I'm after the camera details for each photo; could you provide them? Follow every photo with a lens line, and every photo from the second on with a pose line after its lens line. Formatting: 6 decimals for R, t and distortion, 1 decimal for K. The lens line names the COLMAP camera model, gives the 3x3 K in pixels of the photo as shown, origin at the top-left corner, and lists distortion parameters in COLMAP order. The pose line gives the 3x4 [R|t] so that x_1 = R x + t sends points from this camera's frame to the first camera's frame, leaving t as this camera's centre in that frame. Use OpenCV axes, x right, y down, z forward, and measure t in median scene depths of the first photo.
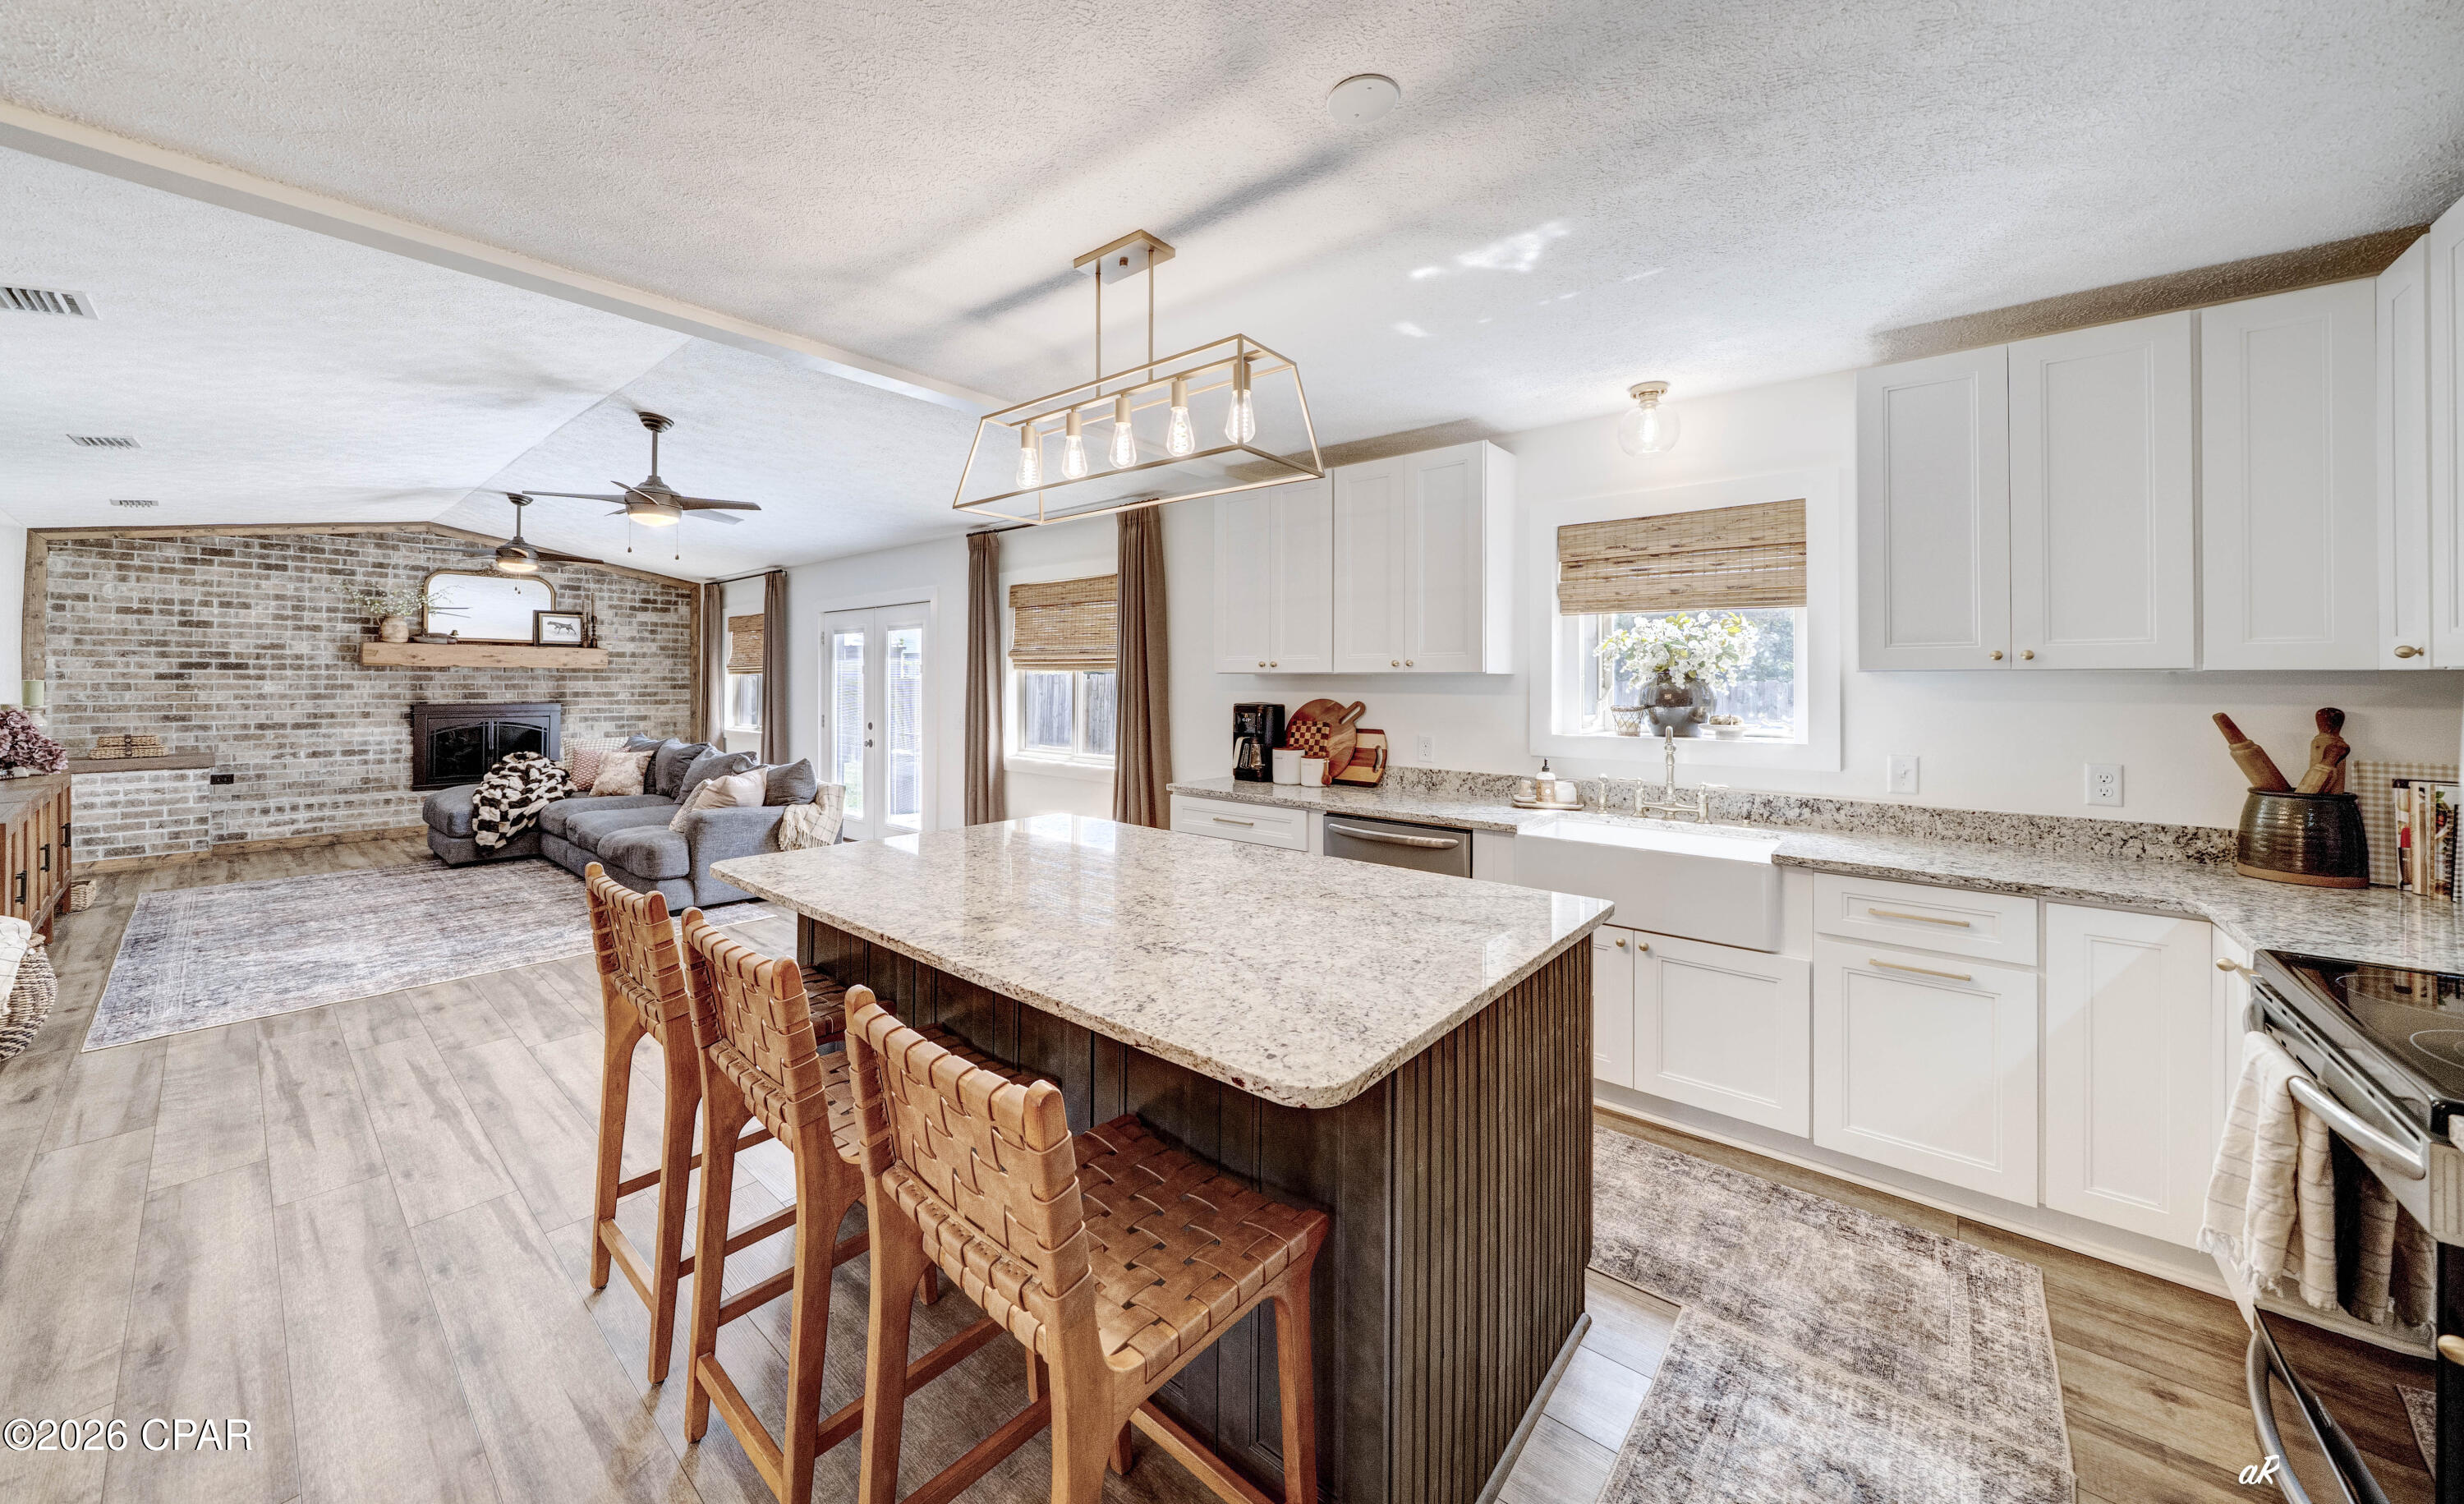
lens RADIAL K [[863.6, 0, 1194.4], [0, 863.6, 674.4], [0, 0, 1]] dist [-0.006200, 0.000088]
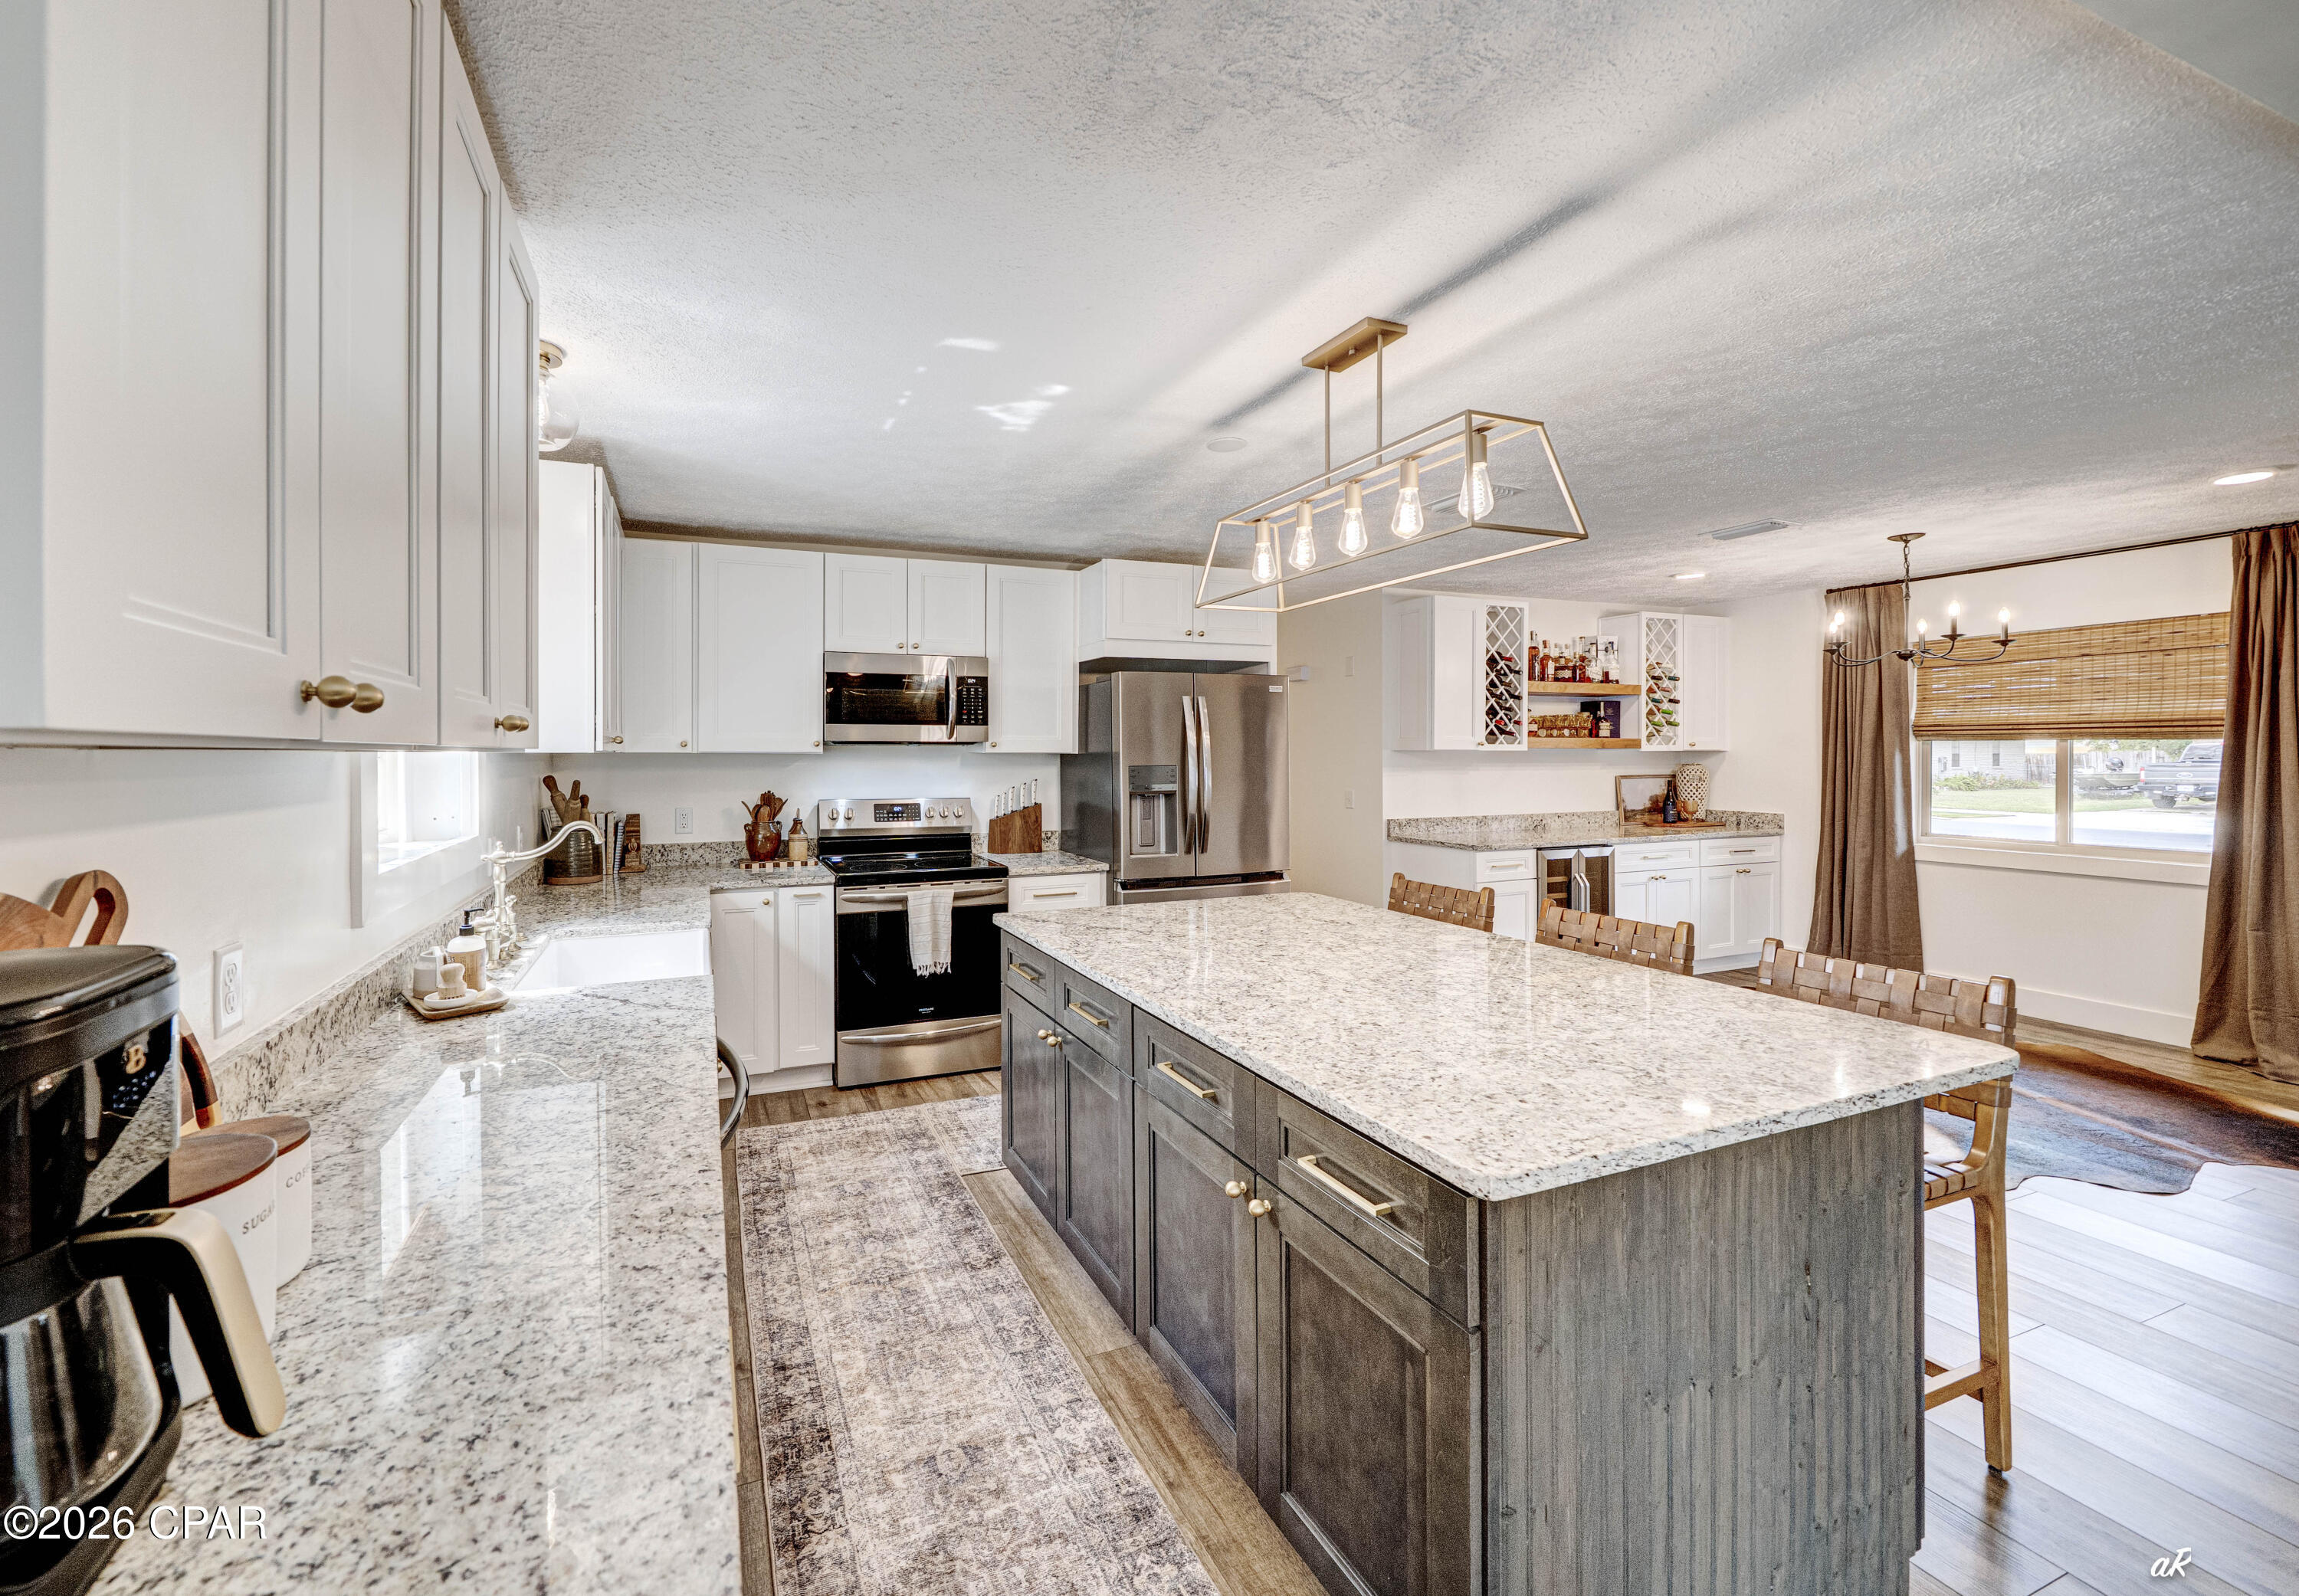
lens RADIAL K [[881.1, 0, 1007.5], [0, 881.1, 751.6], [0, 0, 1]] dist [-0.007710, -0.000020]
pose [[-0.867402, -0.000906, 0.497608, -0.167319], [-0.004471, 0.999972, -0.005974, 0.000615], [-0.497589, -0.007406, -0.867382, 1.414911]]
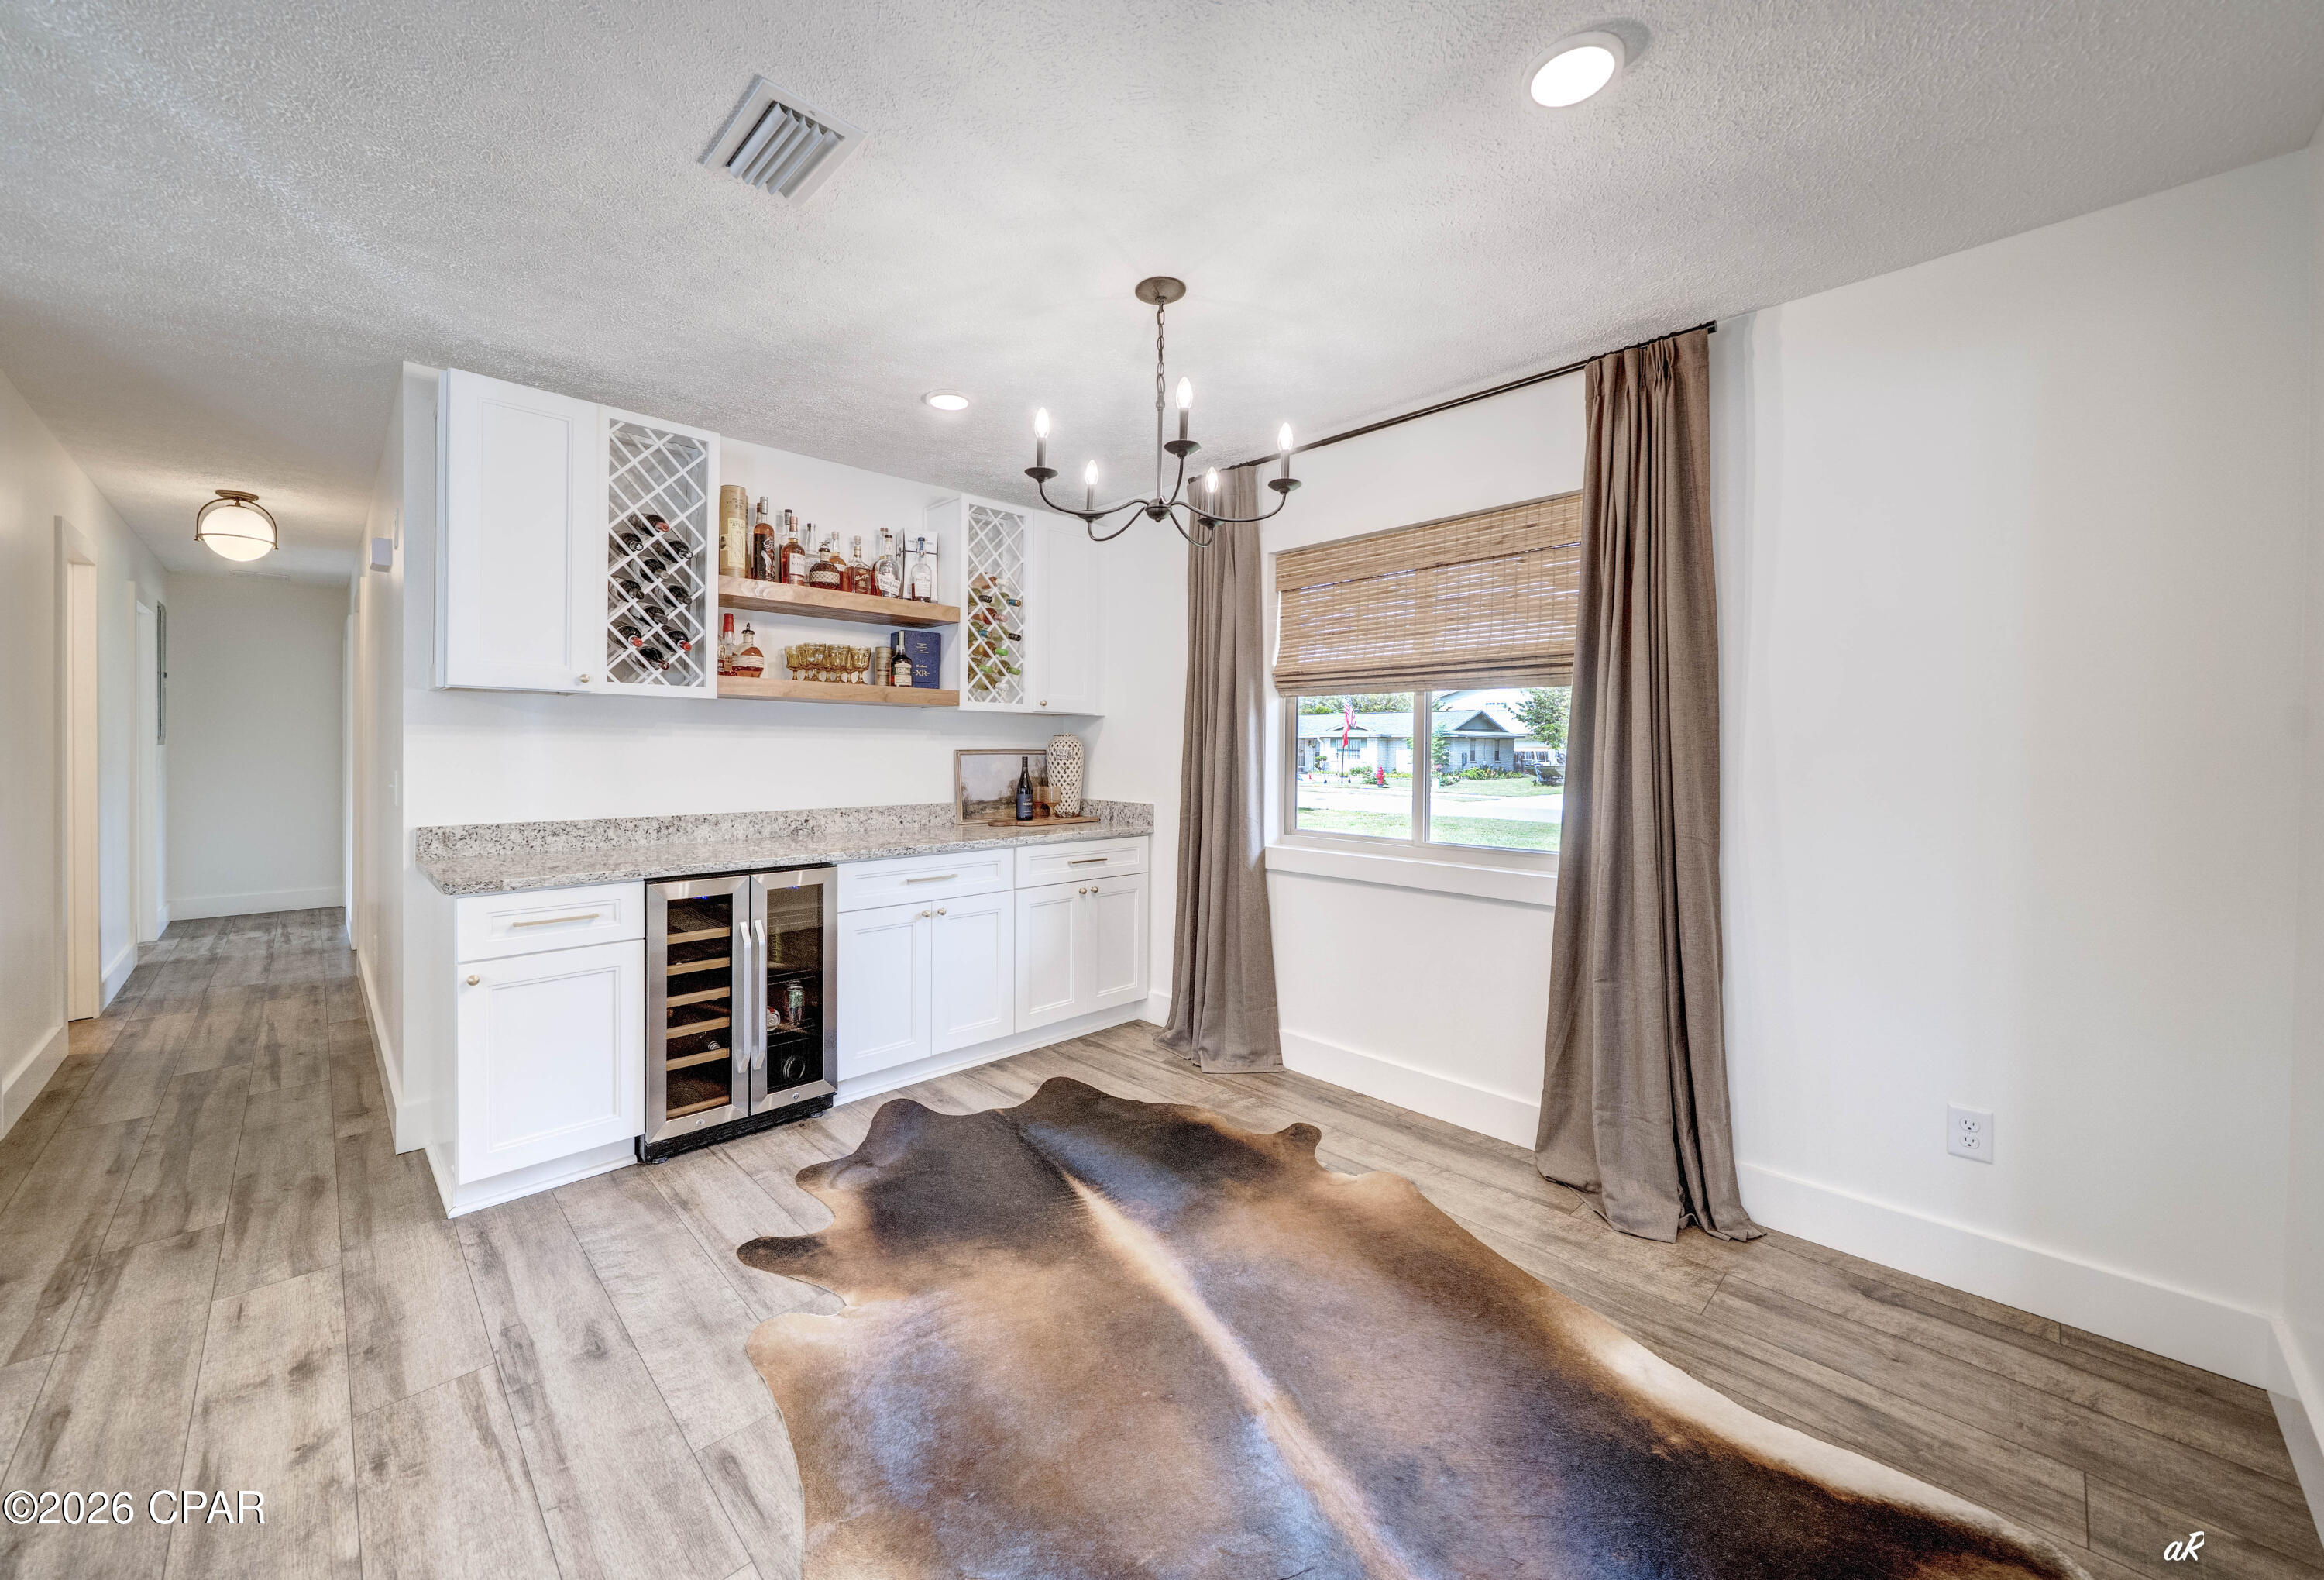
lens RADIAL K [[871.1, 0, 1095.6], [0, 871.1, 750.8], [0, 0, 1]] dist [-0.008767, 0.000079]
pose [[-0.993085, -0.010857, 0.116894, -0.723869], [-0.011352, 0.999929, -0.003565, 0.039791], [-0.116847, -0.004867, -0.993138, 0.304320]]
